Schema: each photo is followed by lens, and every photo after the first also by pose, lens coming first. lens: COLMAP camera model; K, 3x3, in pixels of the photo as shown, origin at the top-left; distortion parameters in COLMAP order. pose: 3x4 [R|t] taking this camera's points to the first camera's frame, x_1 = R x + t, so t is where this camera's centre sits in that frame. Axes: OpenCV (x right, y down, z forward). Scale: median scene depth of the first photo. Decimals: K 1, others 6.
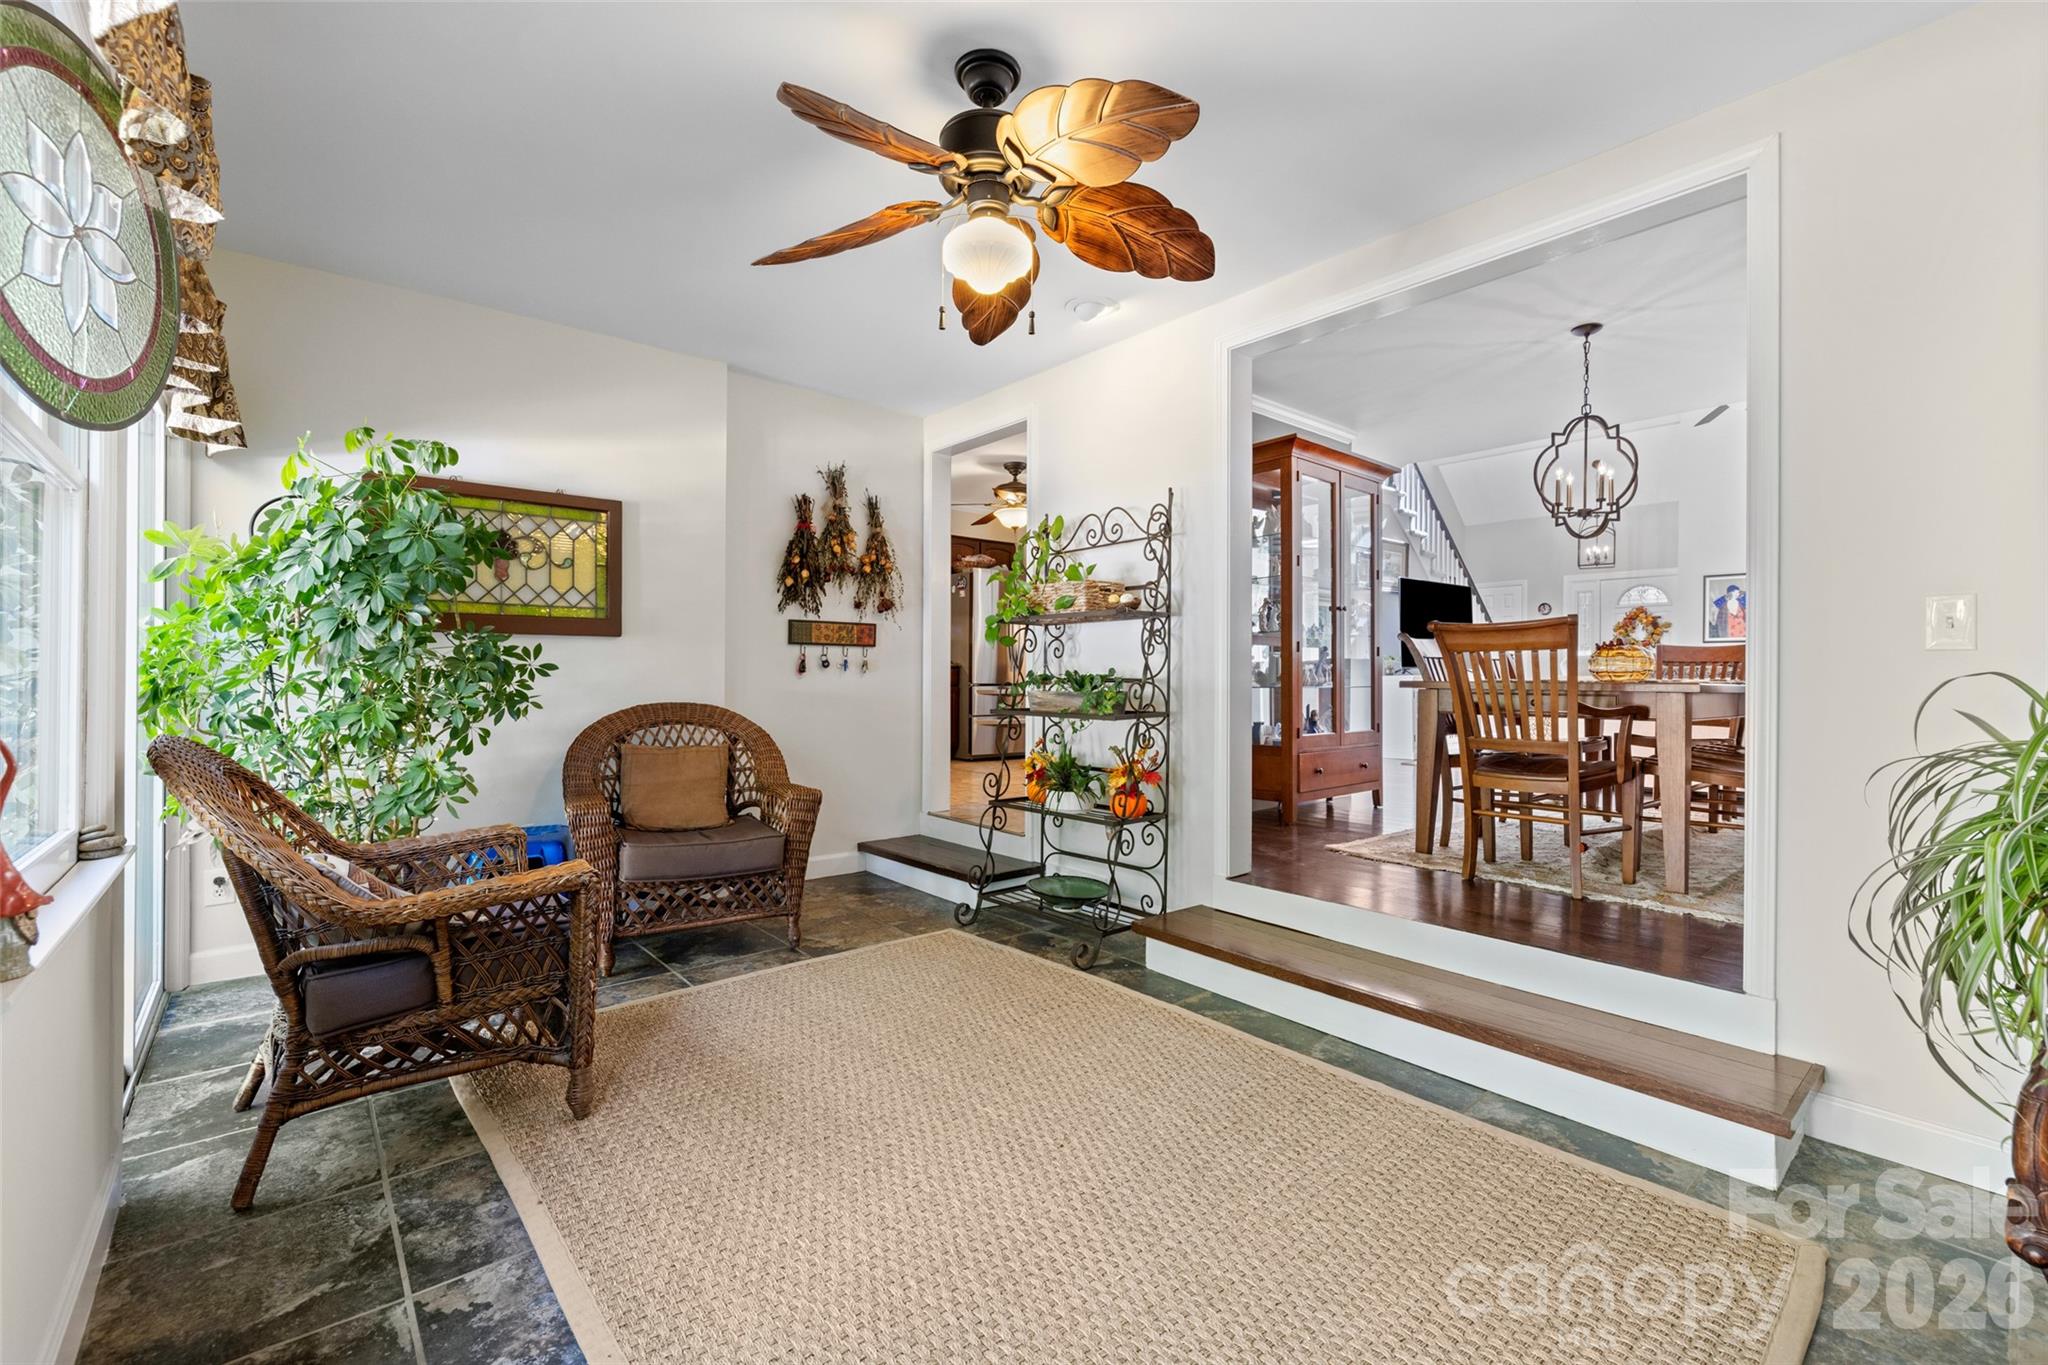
lens RADIAL K [[866.5, 0, 1008.8], [0, 866.5, 673.7], [0, 0, 1]] dist [0.002382, 0.001579]
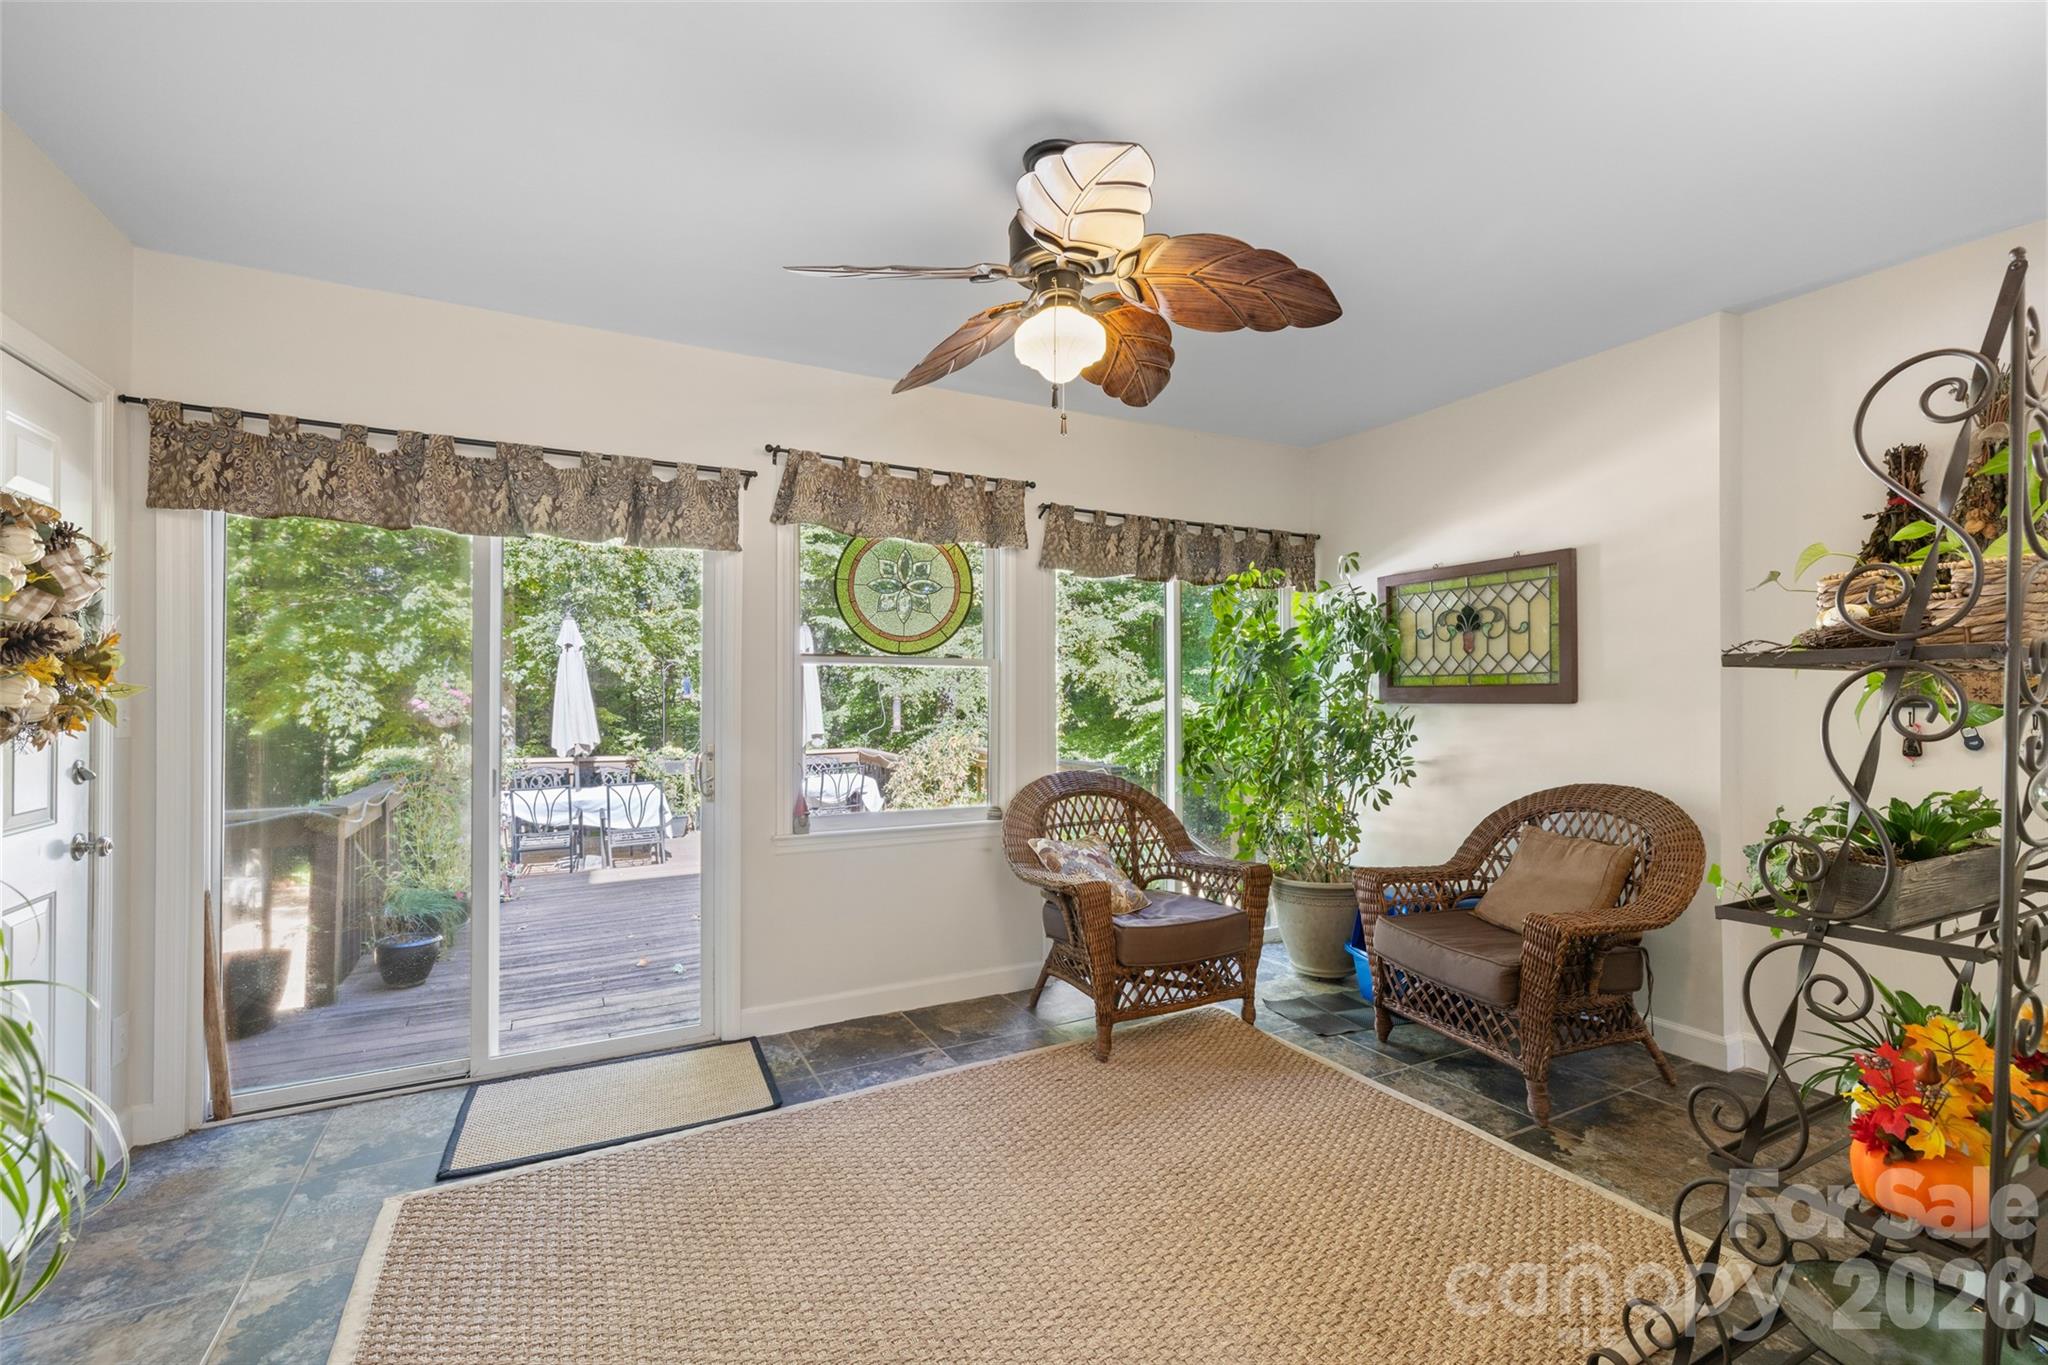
lens RADIAL K [[866.5, 0, 1011.9], [0, 866.5, 683.8], [0, 0, 1]] dist [0.002382, 0.001579]
pose [[-0.206528, -0.012601, -0.978360, 0.552305], [0.006965, 0.999873, -0.014349, -0.057252], [0.978416, -0.009777, -0.206414, 0.662275]]
